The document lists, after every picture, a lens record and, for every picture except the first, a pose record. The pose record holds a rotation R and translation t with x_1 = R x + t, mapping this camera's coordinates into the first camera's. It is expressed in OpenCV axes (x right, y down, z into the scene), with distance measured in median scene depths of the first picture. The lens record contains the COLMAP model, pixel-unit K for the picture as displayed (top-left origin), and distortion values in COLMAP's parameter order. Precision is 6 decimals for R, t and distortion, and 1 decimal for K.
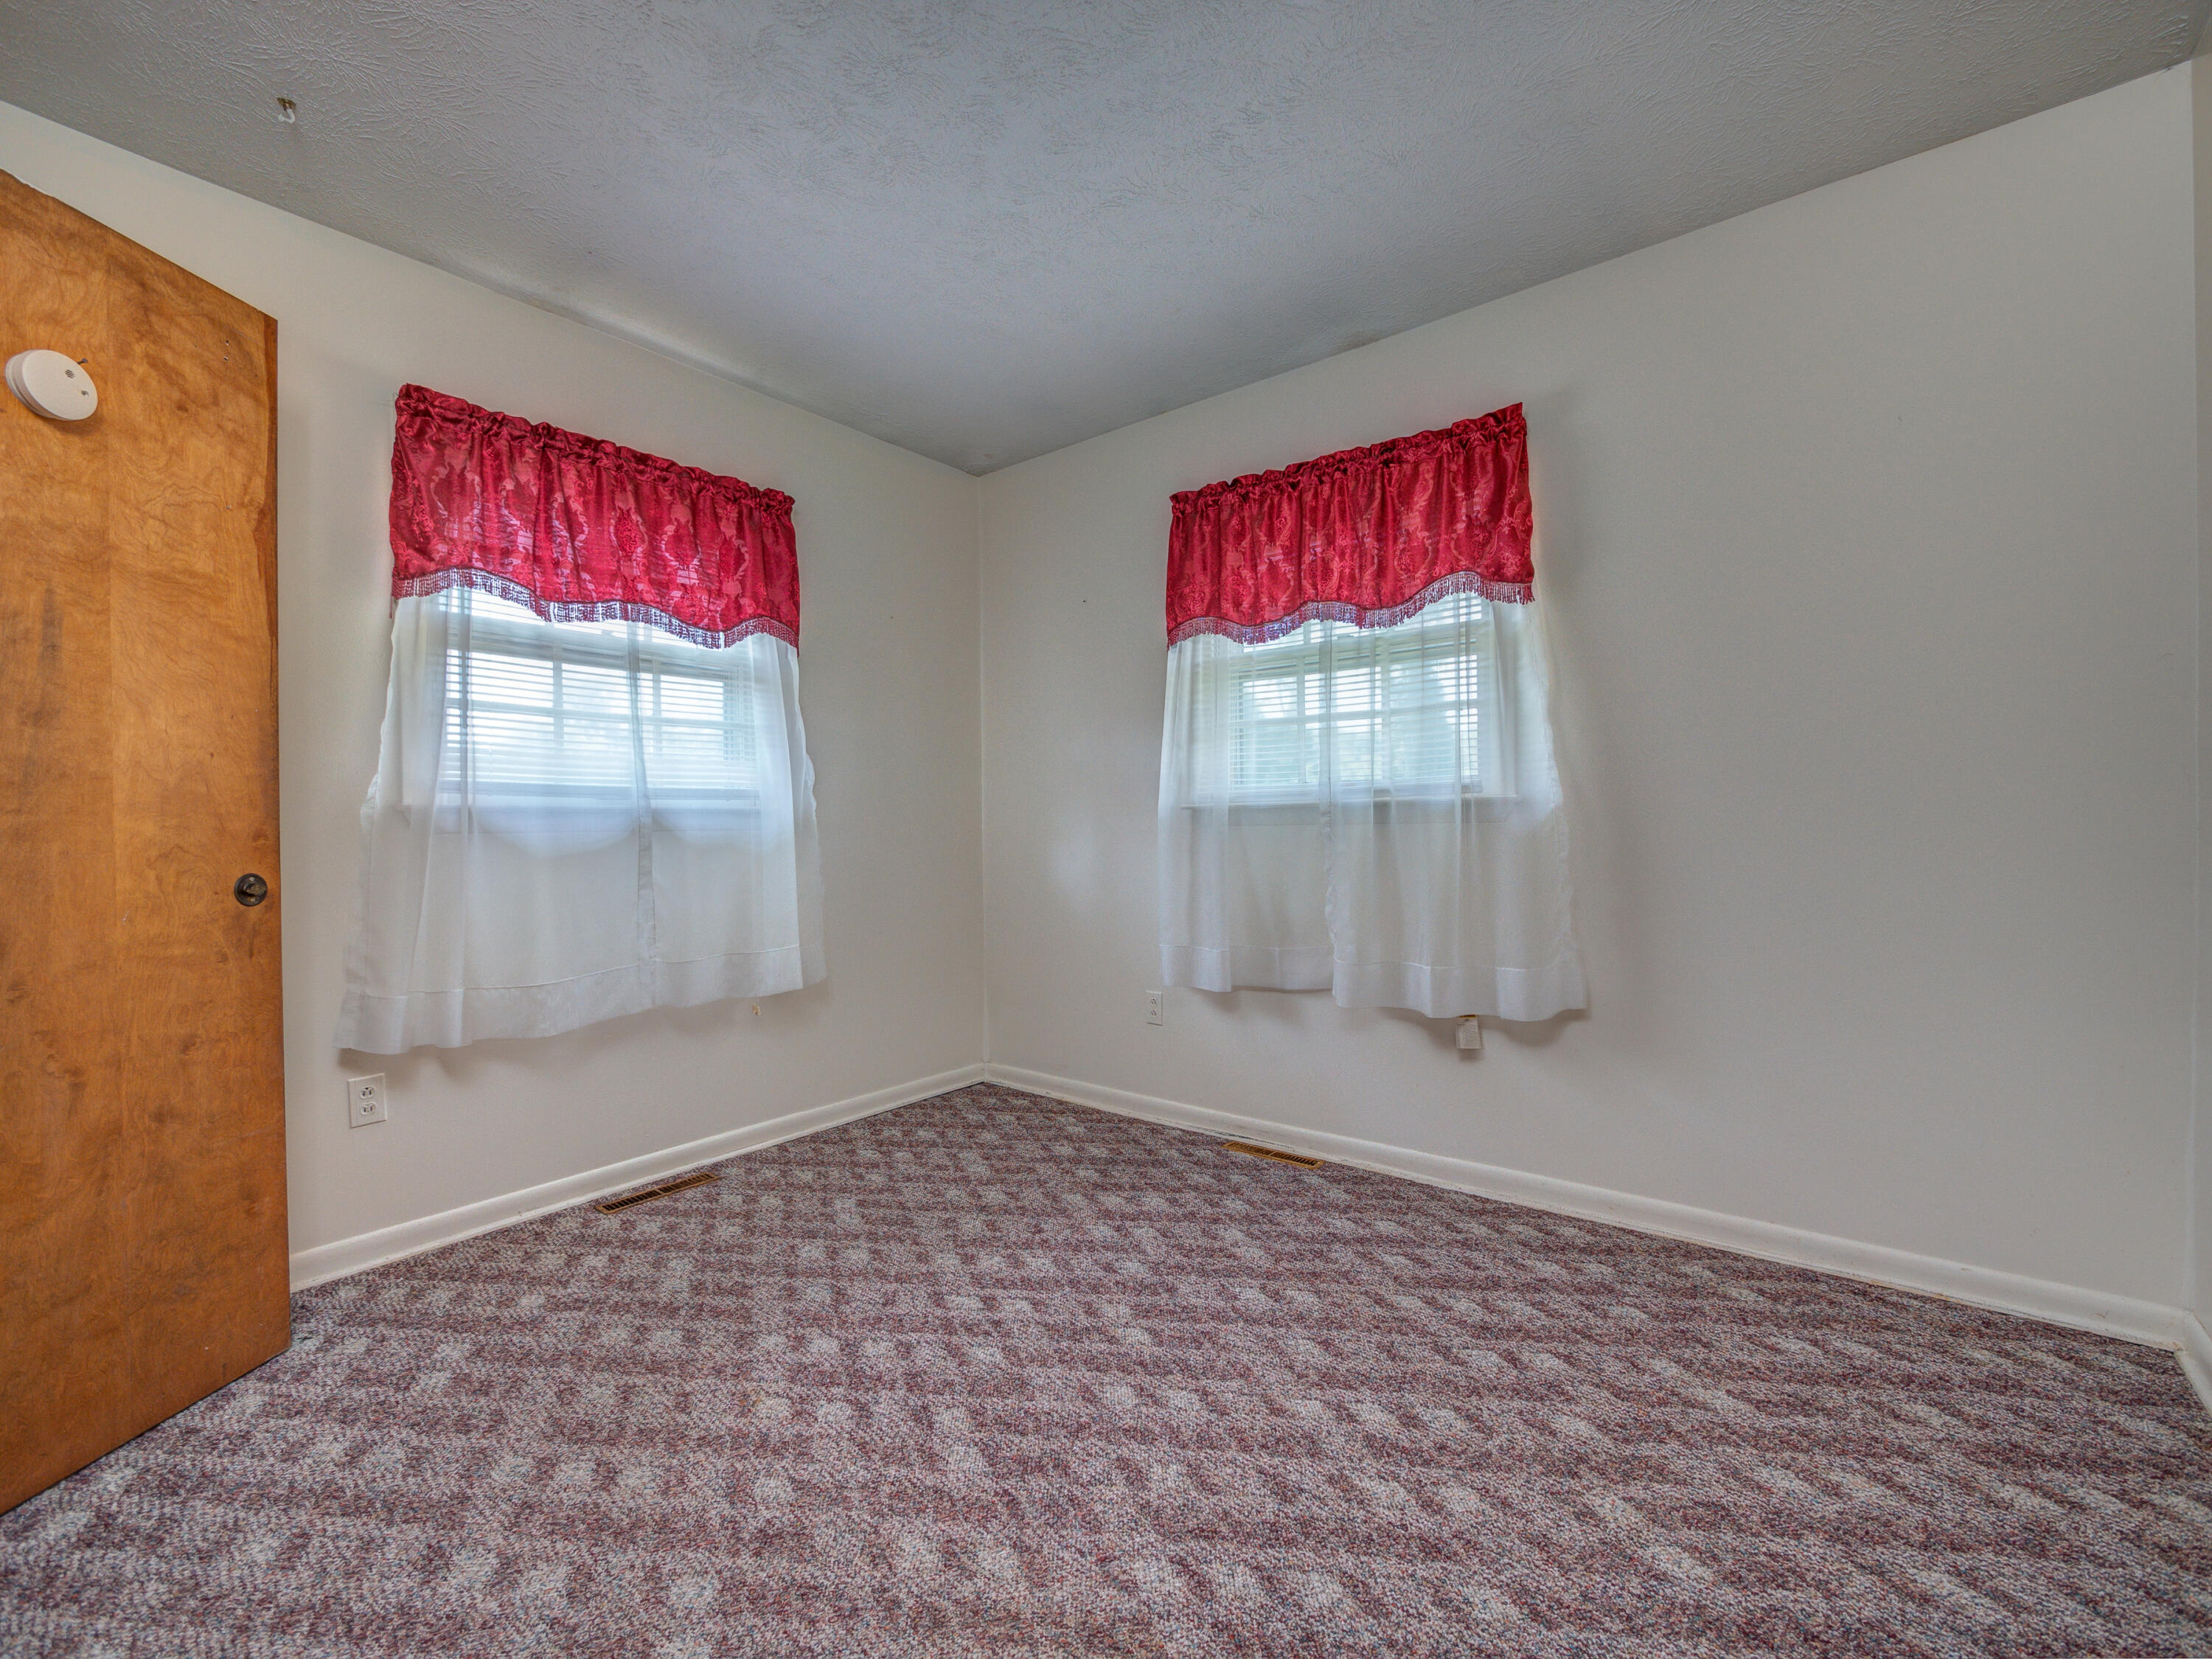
lens RADIAL K [[945.0, 0, 1106.5], [0, 945.0, 826.9], [0, 0, 1]] dist [-0.014701, 0.002980]
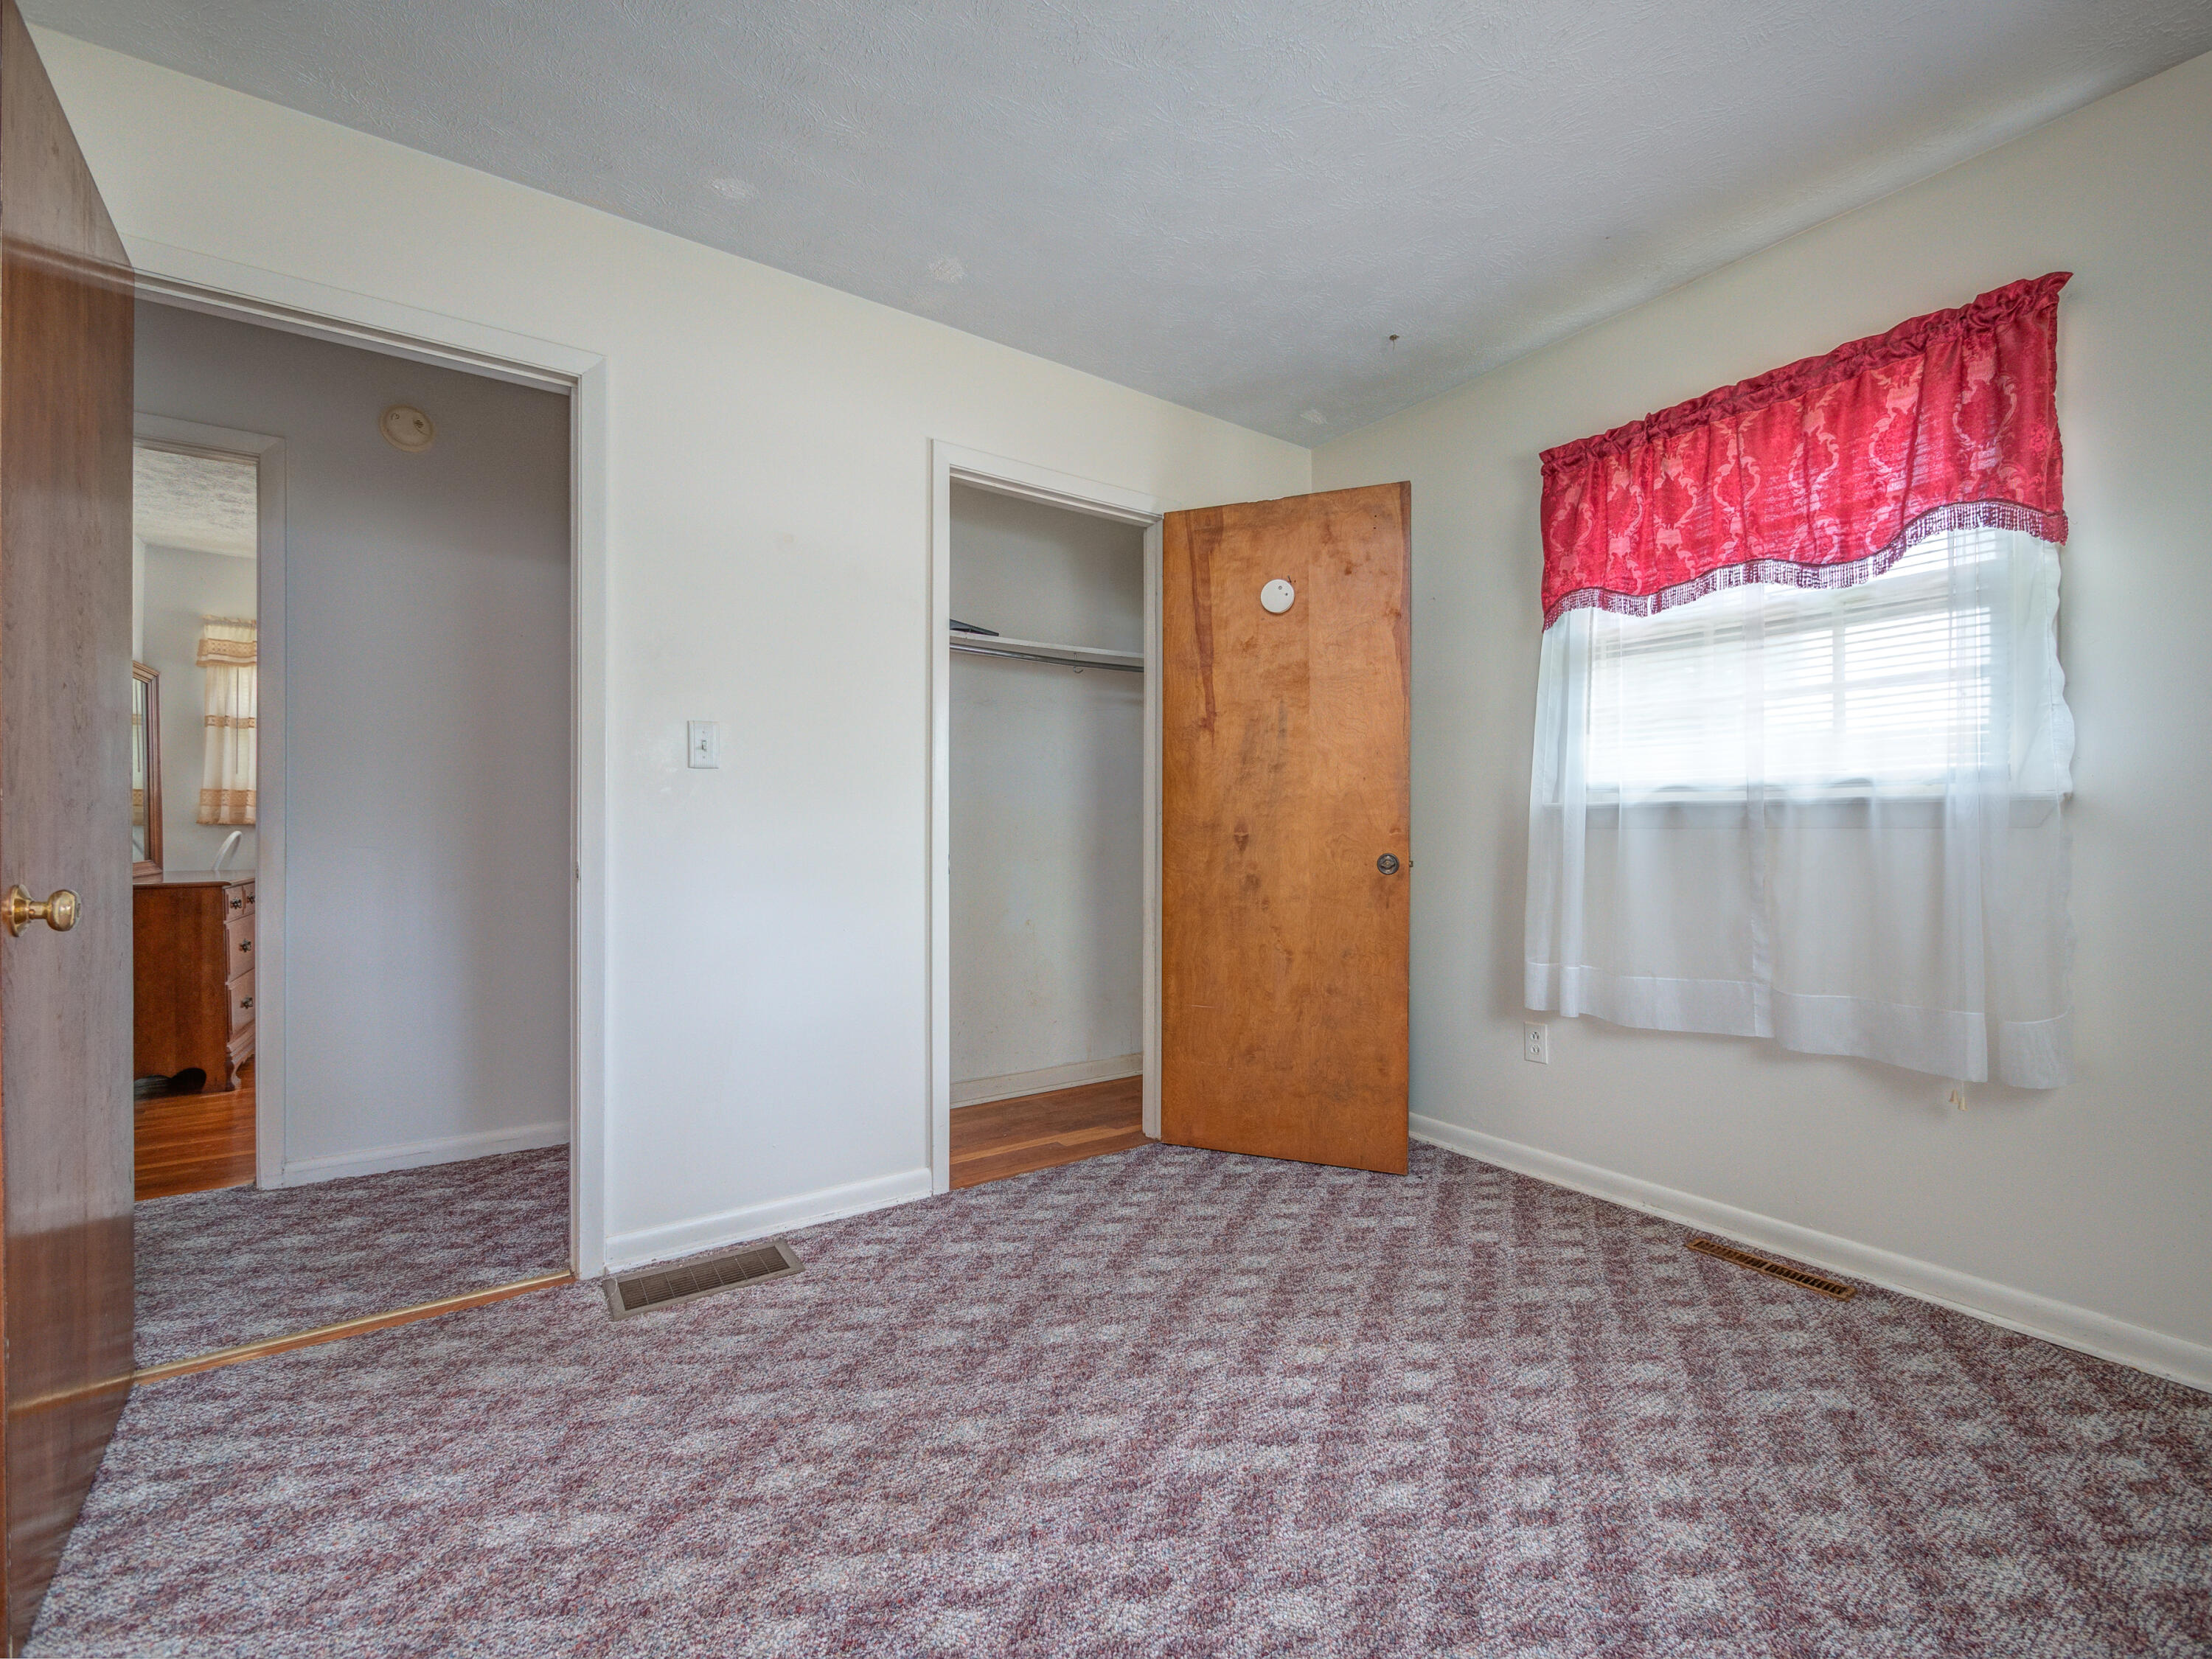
lens RADIAL K [[945.0, 0, 1107.9], [0, 945.0, 827.1], [0, 0, 1]] dist [-0.014701, 0.002980]
pose [[-0.301428, 0.008640, -0.953450, 0.668931], [0.001871, 0.999962, 0.008470, -0.007395], [0.953487, 0.000769, -0.301433, 0.973231]]
